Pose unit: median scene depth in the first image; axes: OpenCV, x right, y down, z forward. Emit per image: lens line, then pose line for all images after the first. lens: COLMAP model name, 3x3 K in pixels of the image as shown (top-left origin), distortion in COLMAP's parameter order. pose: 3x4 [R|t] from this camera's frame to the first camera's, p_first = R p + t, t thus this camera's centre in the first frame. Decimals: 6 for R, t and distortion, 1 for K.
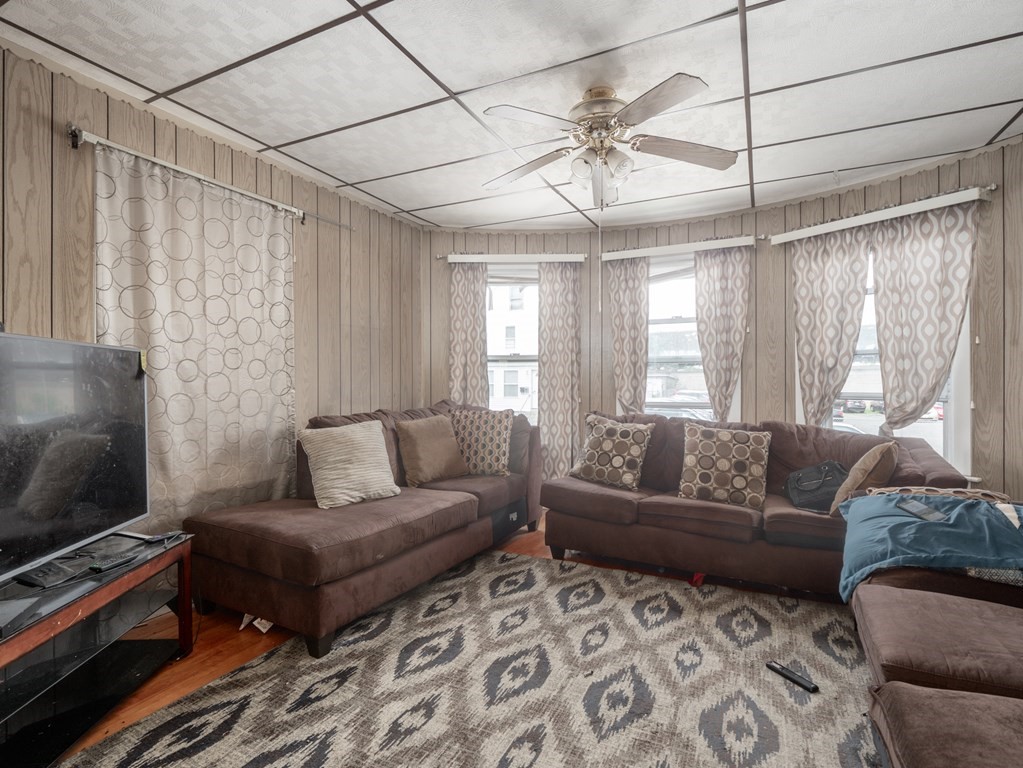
lens RADIAL K [[517.9, 0, 510.4], [0, 517.9, 381.4], [0, 0, 1]] dist [-0.009962, 0.000260]
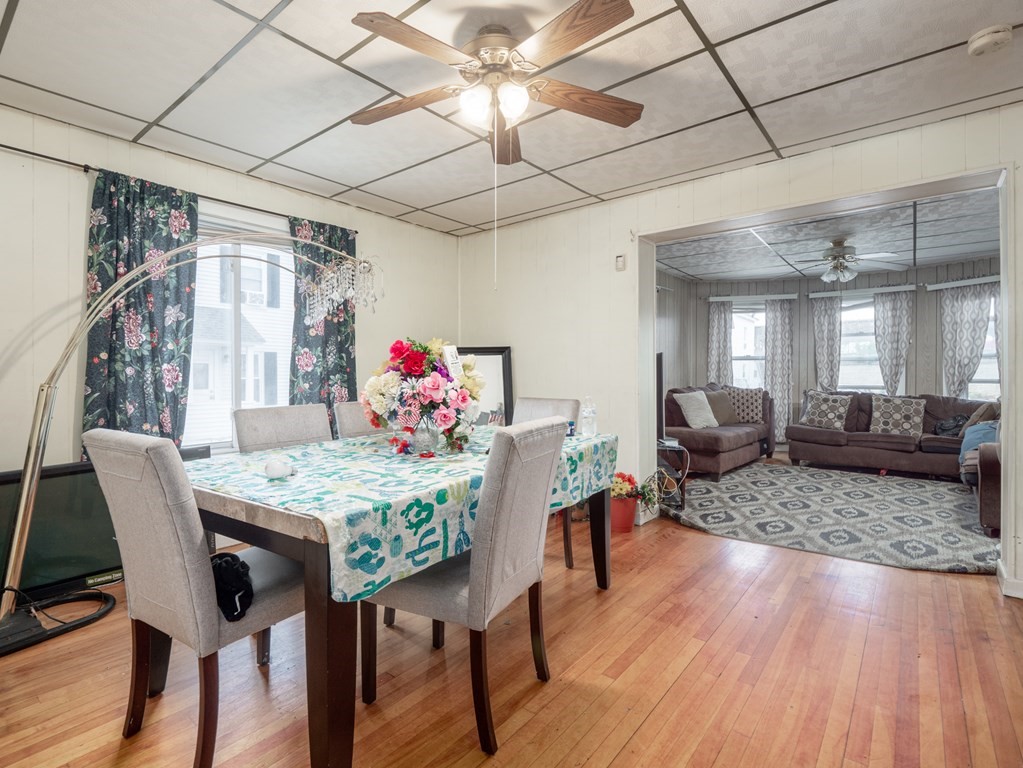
lens RADIAL K [[517.9, 0, 515.4], [0, 517.9, 376.2], [0, 0, 1]] dist [-0.009962, 0.000260]
pose [[0.977798, 0.003831, -0.209516, -0.472345], [-0.003109, 0.999988, 0.003778, 0.011110], [0.209528, -0.003043, 0.977798, -0.958067]]
